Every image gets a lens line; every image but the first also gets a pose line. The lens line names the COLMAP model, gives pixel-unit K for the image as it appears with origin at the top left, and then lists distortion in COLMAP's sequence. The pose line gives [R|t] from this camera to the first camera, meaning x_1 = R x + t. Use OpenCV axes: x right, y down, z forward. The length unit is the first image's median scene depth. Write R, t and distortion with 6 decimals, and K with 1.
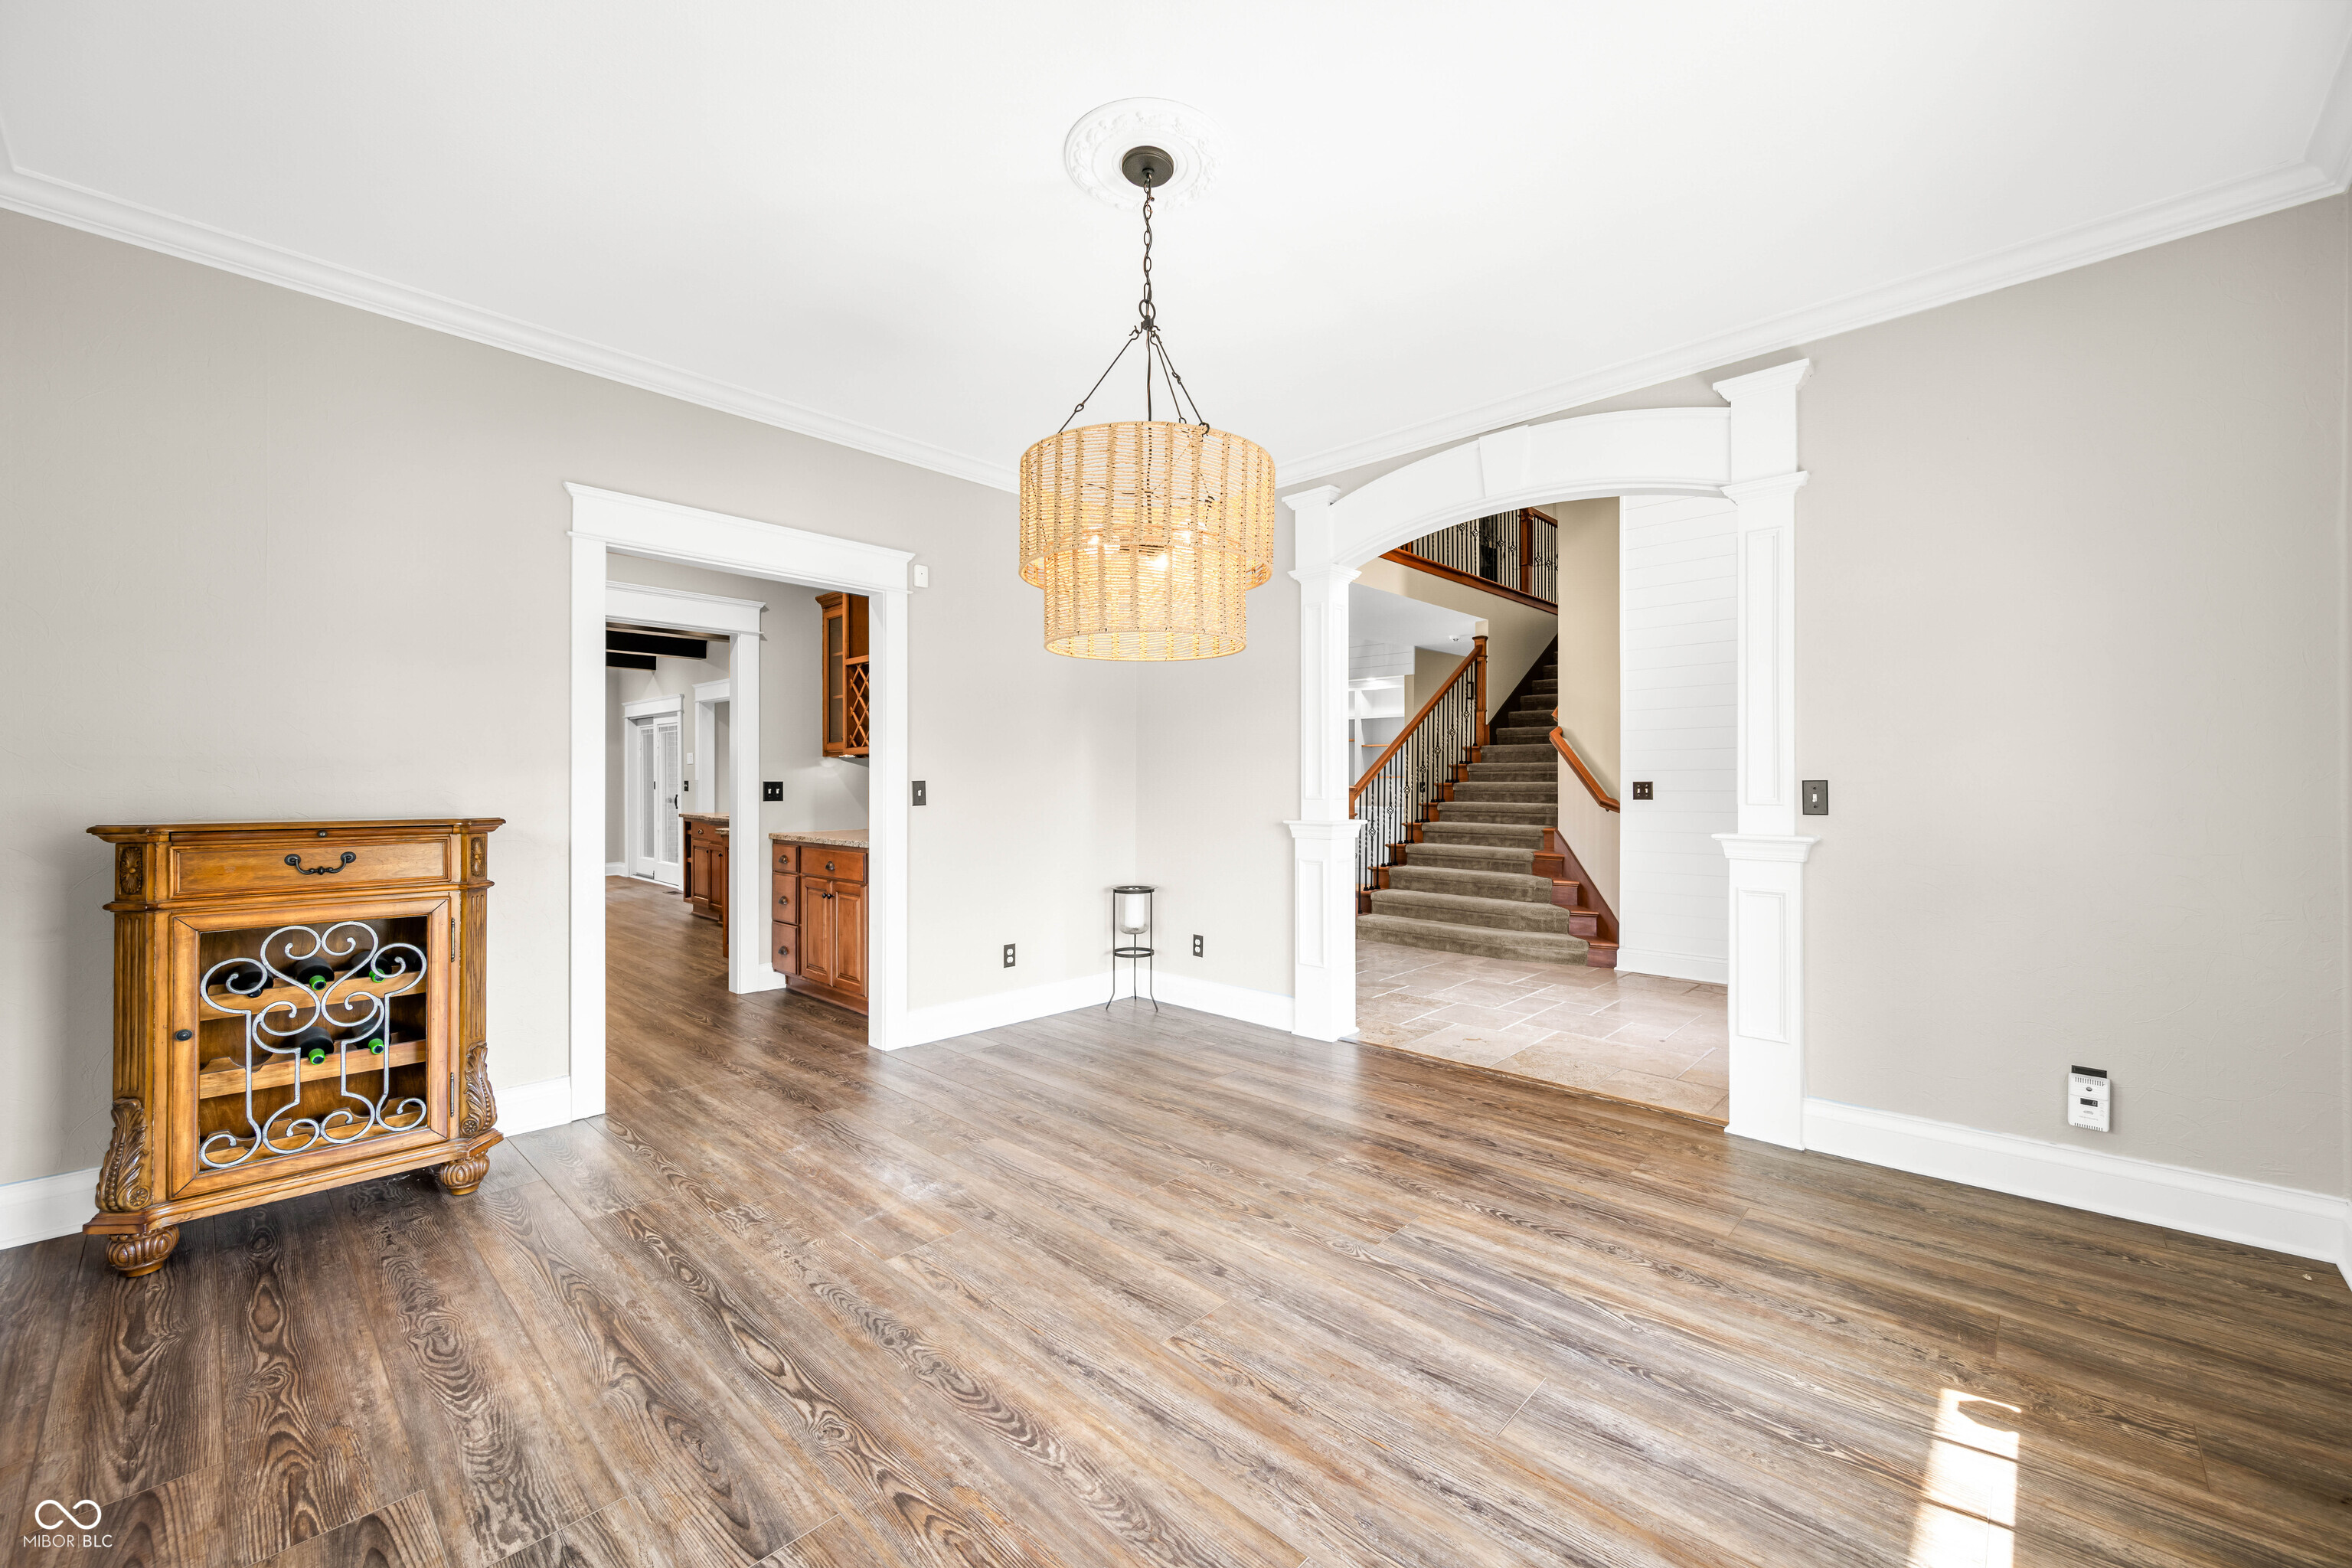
lens RADIAL K [[927.9, 0, 1182.1], [0, 927.9, 786.4], [0, 0, 1]] dist [0.000765, -0.000006]
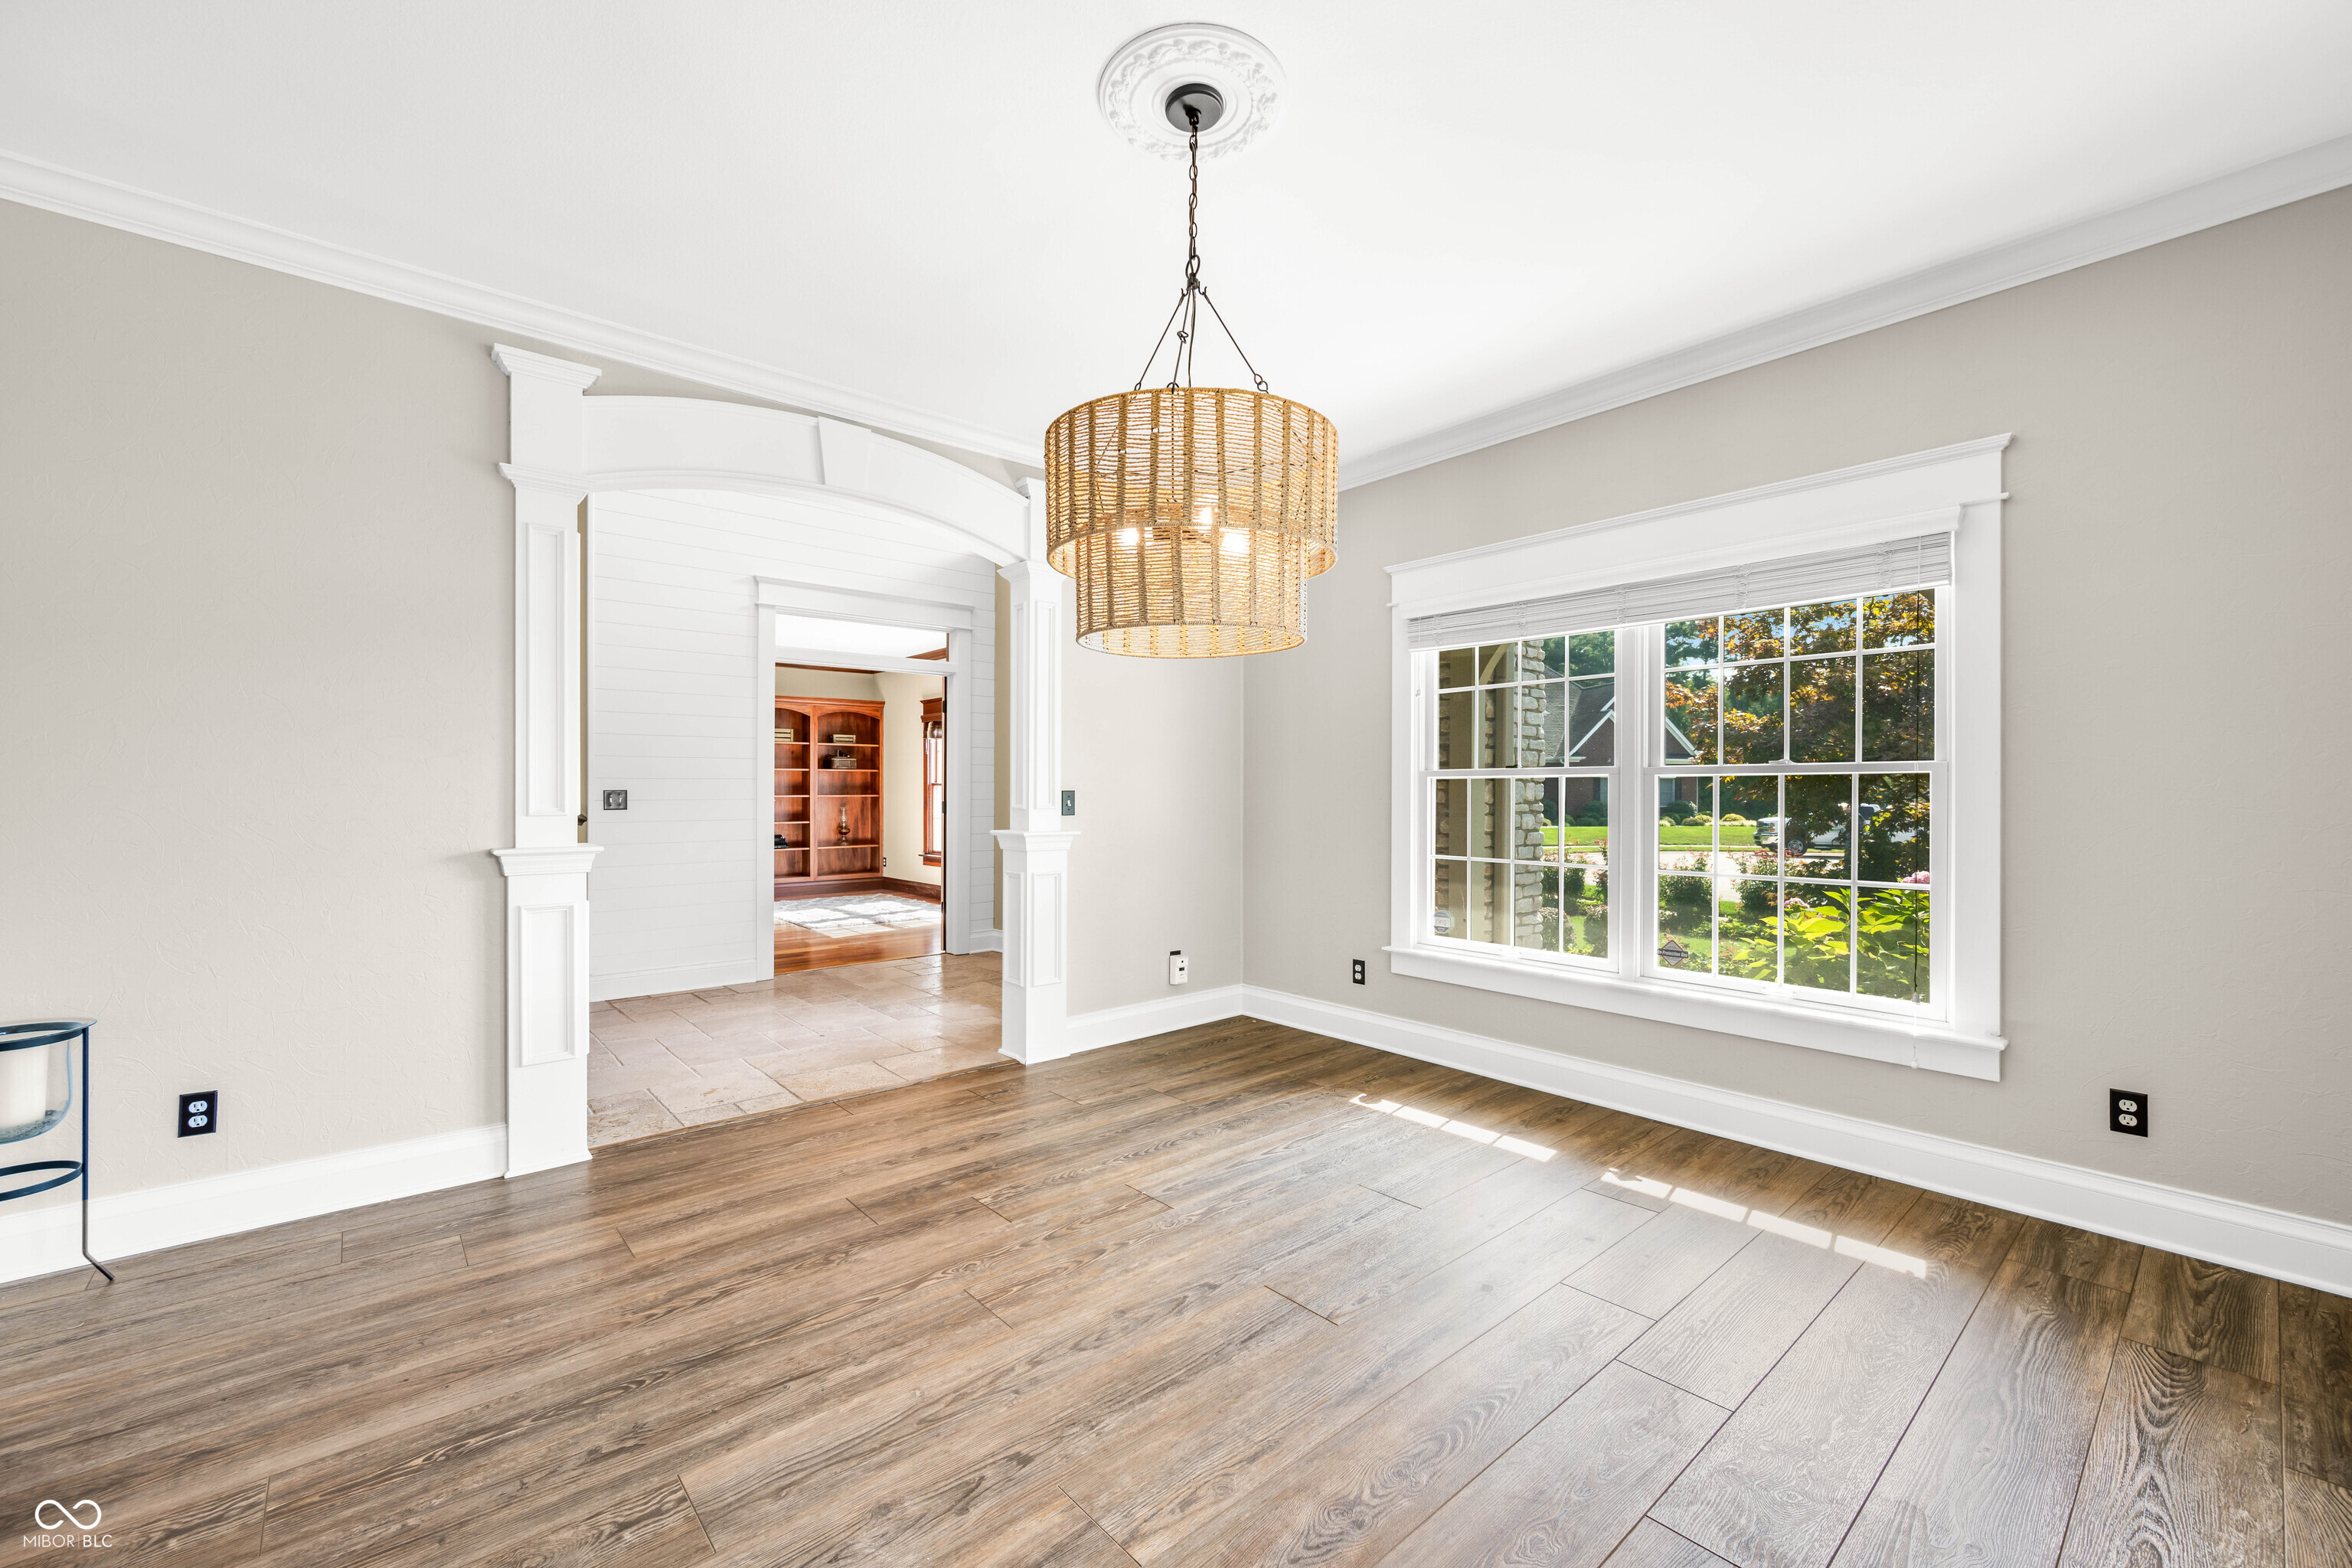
lens RADIAL K [[927.9, 0, 1183.6], [0, 927.9, 797.9], [0, 0, 1]] dist [0.000765, -0.000006]
pose [[0.107576, -0.004907, 0.994185, -0.795878], [0.001060, 0.999988, 0.004821, -0.002925], [-0.994196, 0.000535, 0.107580, 0.774690]]
